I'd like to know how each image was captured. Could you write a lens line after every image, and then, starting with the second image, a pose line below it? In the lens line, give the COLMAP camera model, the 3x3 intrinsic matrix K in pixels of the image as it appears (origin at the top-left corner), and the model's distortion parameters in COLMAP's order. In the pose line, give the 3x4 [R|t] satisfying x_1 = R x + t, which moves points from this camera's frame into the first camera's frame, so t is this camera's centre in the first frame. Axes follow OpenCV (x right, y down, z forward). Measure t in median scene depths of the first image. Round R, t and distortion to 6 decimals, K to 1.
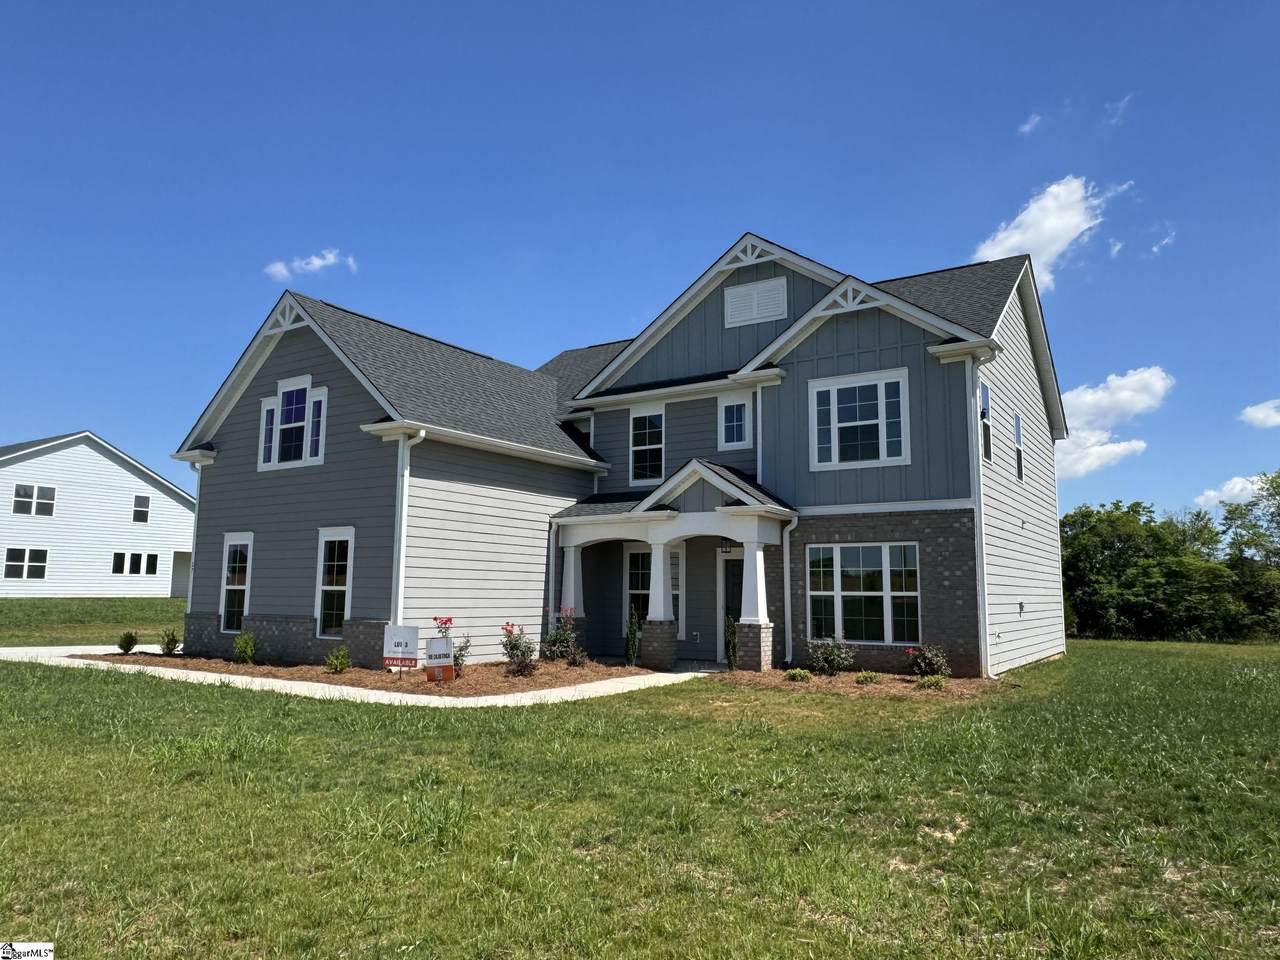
lens RADIAL K [[863.9, 0, 639.8], [0, 863.9, 483.0], [0, 0, 1]] dist [0.004411, 0.000805]
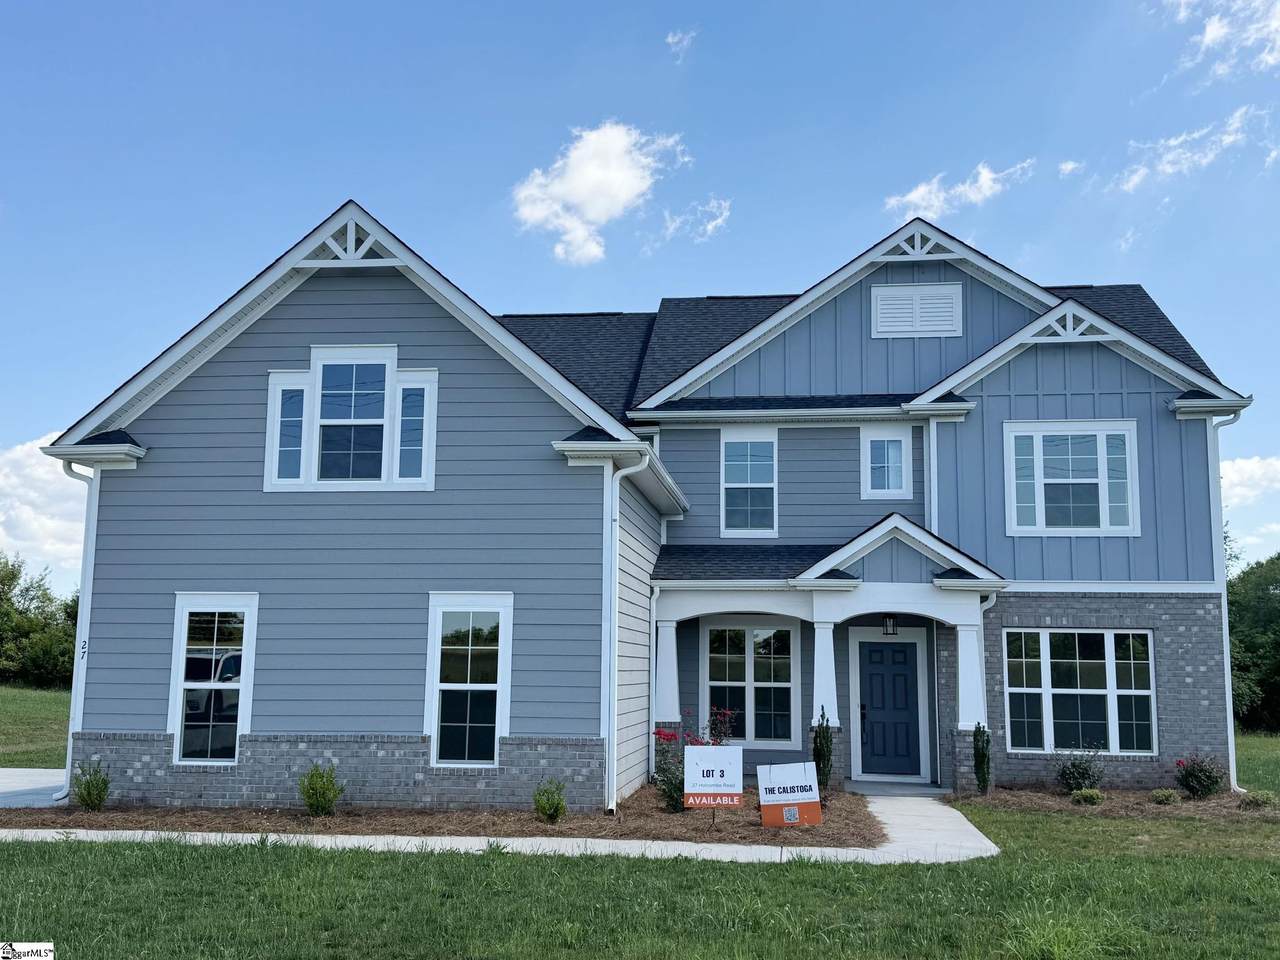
lens RADIAL K [[1299.5, 0, 640.4], [0, 1299.5, 477.0], [0, 0, 1]] dist [0.081848, 0.000000]
pose [[0.892045, 0.065559, 0.447167, -0.653079], [-0.058304, 0.997848, -0.029985, -0.011812], [-0.448170, 0.000676, 0.893948, 0.075932]]
